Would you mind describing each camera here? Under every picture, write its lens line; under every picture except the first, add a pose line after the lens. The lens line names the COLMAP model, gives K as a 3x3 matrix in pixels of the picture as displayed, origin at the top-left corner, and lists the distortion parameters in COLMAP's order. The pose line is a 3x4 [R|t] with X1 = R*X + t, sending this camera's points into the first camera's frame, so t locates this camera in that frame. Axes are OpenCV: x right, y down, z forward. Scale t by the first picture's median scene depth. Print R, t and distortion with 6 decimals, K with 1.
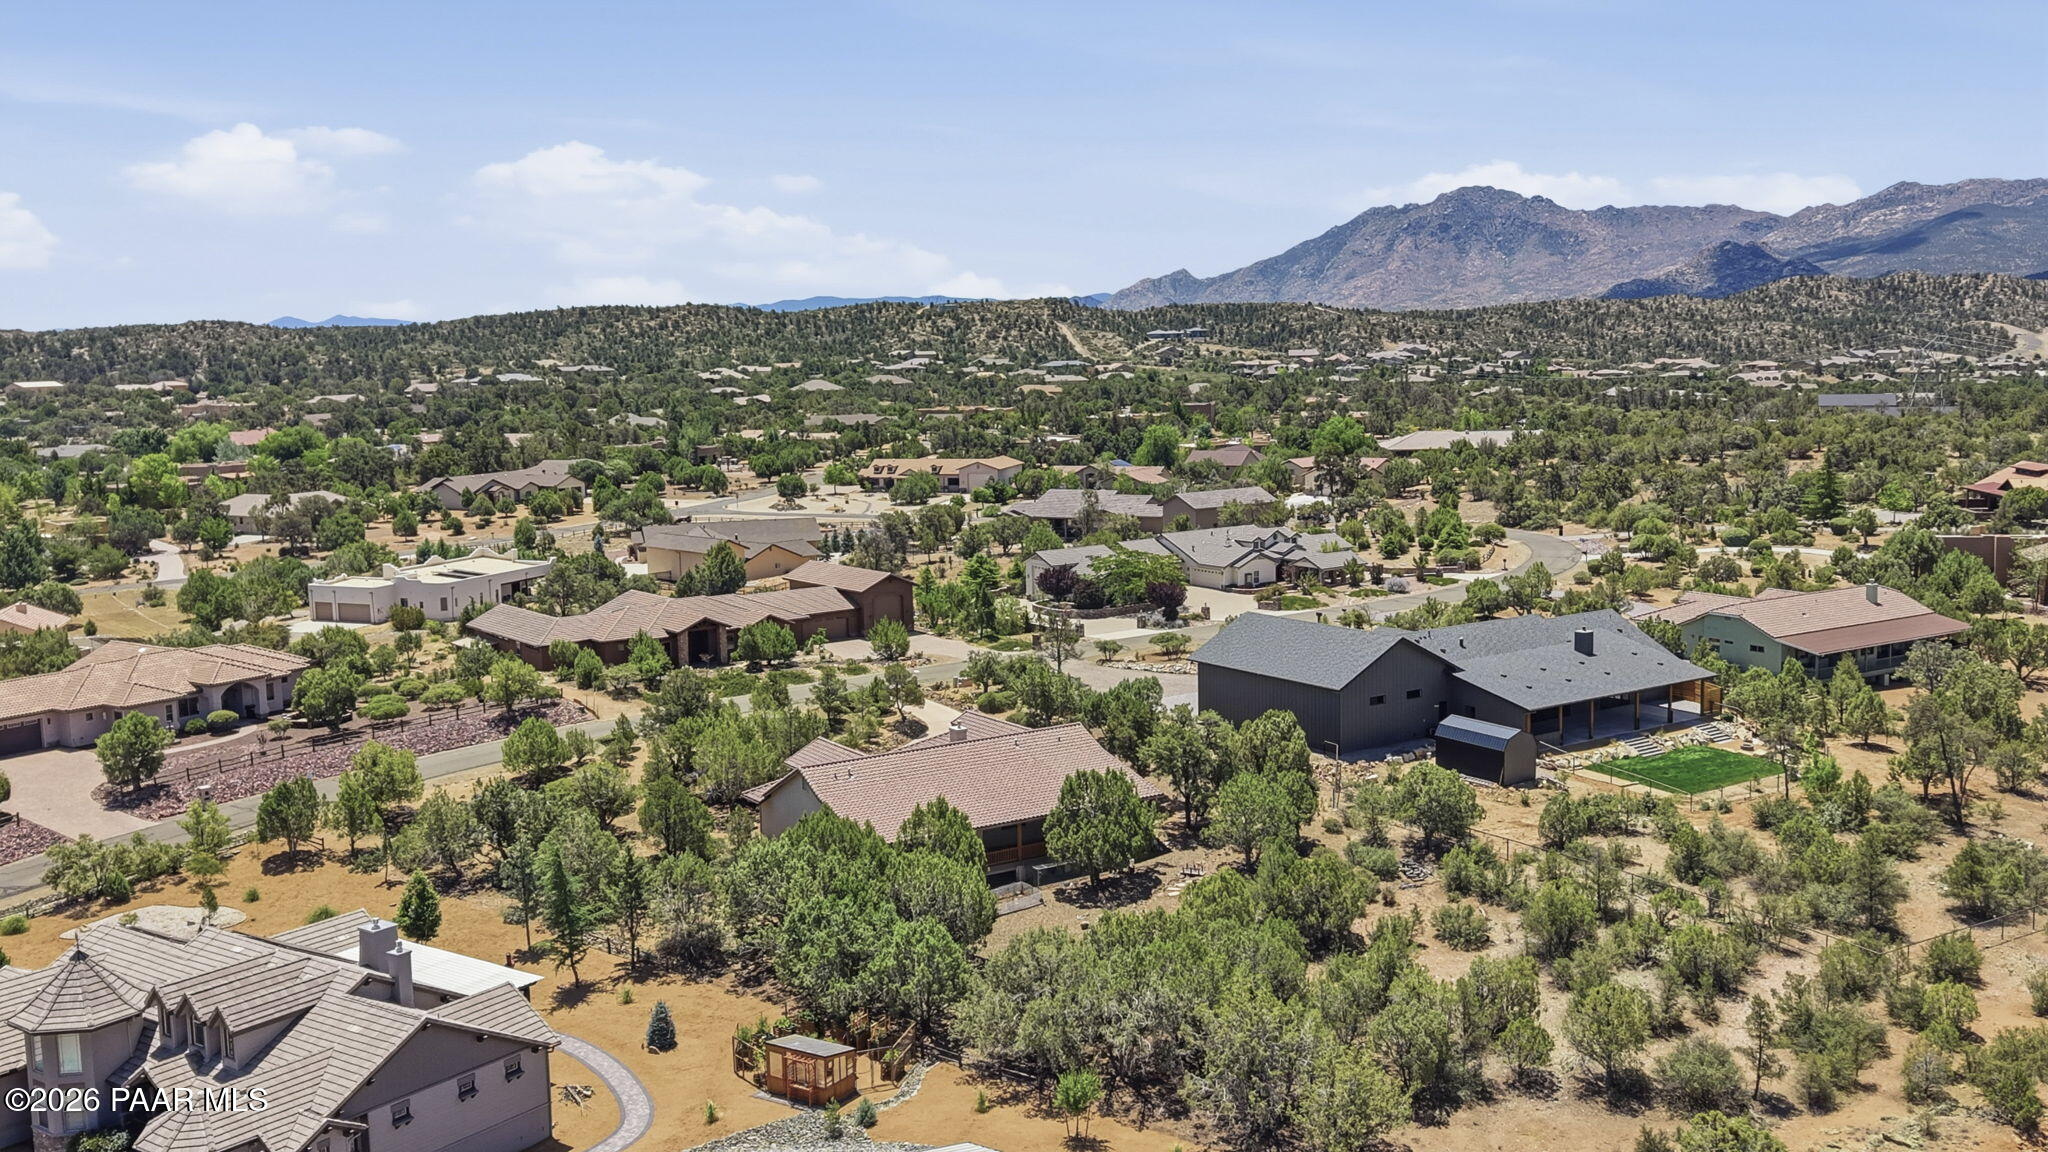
lens RADIAL K [[1888.0, 0, 1032.5], [0, 1888.0, 585.4], [0, 0, 1]] dist [0.155768, -0.390050]
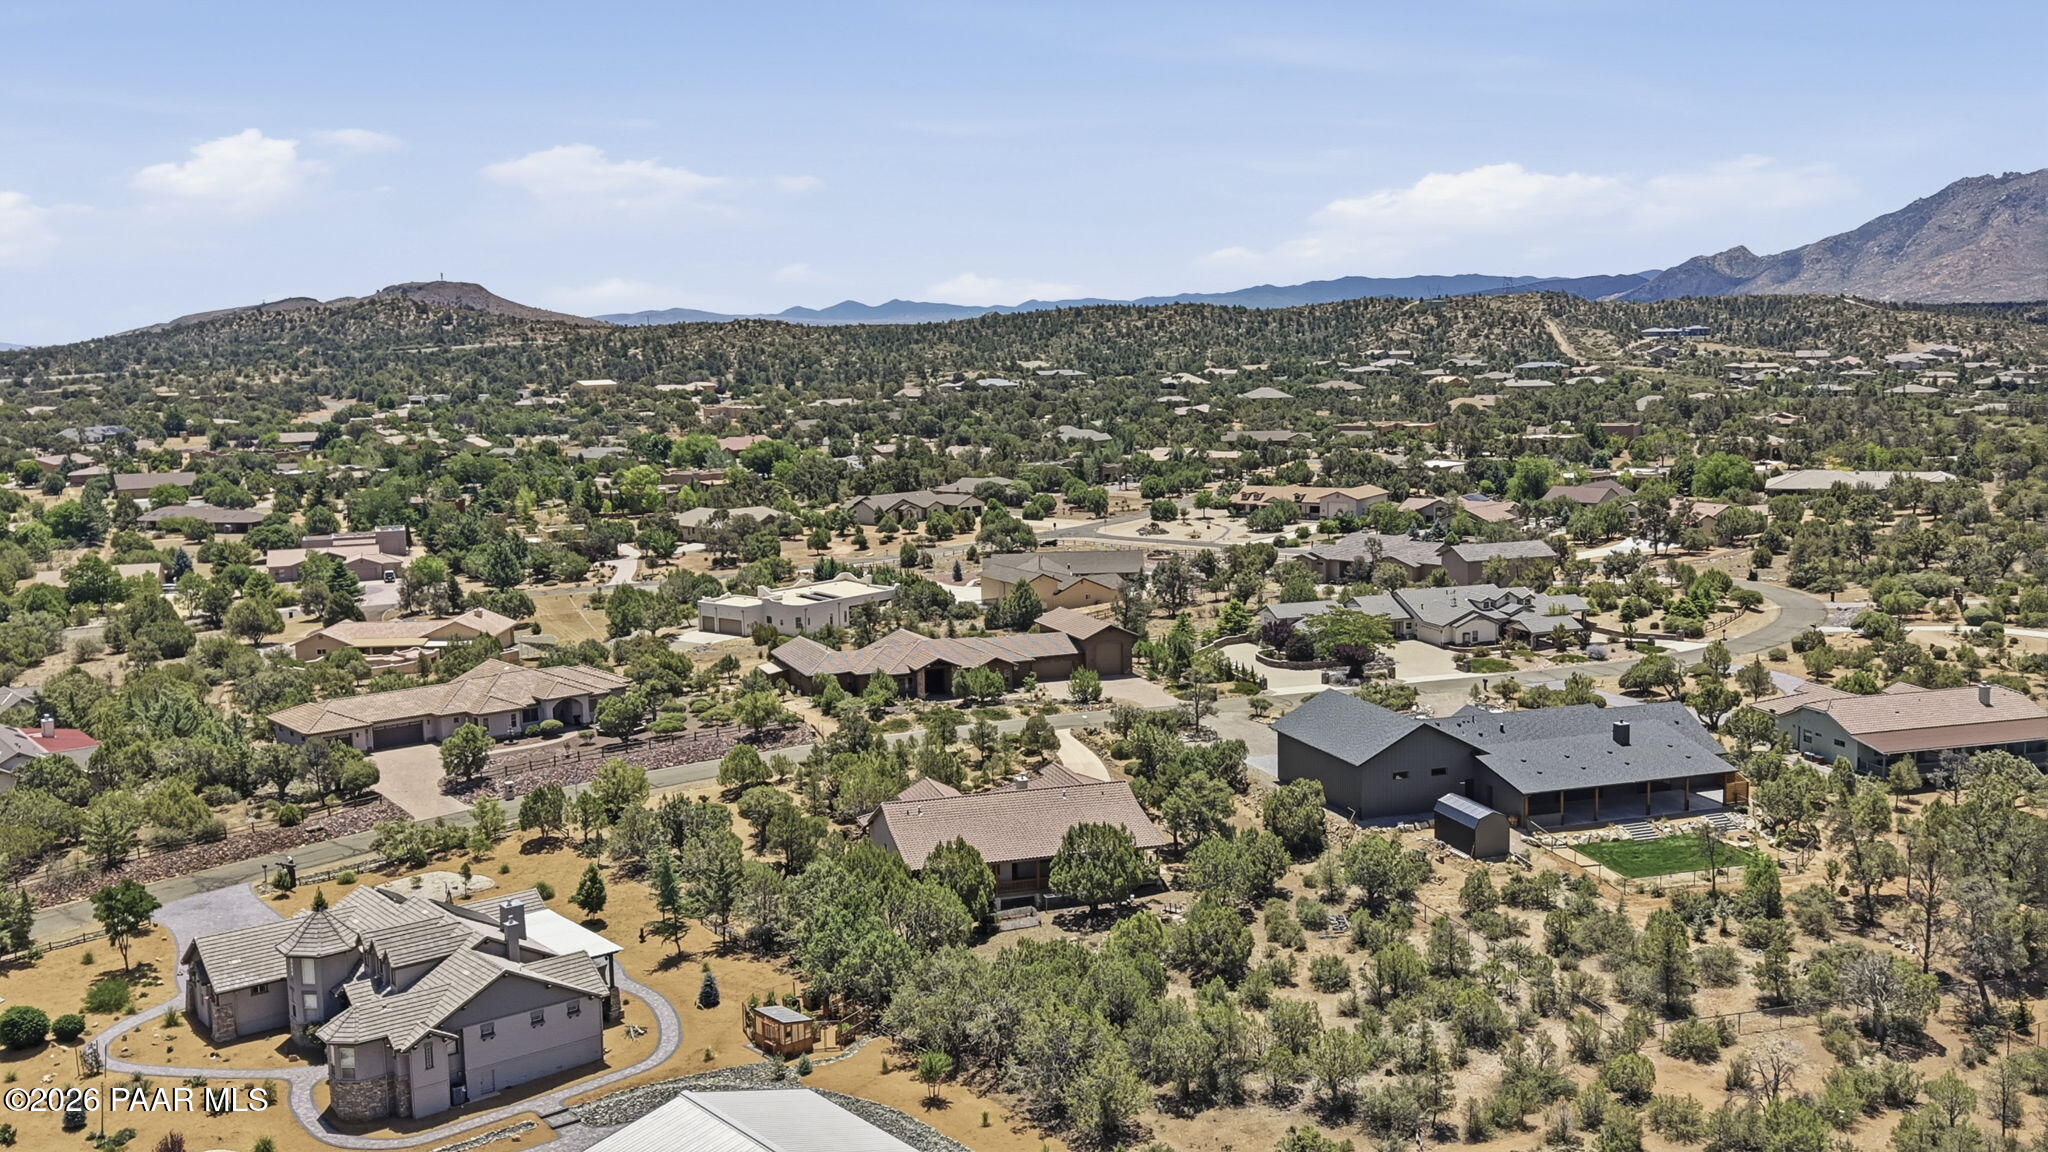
lens RADIAL K [[1888.0, 0, 1032.5], [0, 1888.0, 585.4], [0, 0, 1]] dist [0.155768, -0.390050]
pose [[0.963344, 0.039841, -0.265294, 0.229979], [-0.037493, 0.999200, 0.013911, -0.055334], [0.265636, -0.003455, 0.964067, -0.167015]]
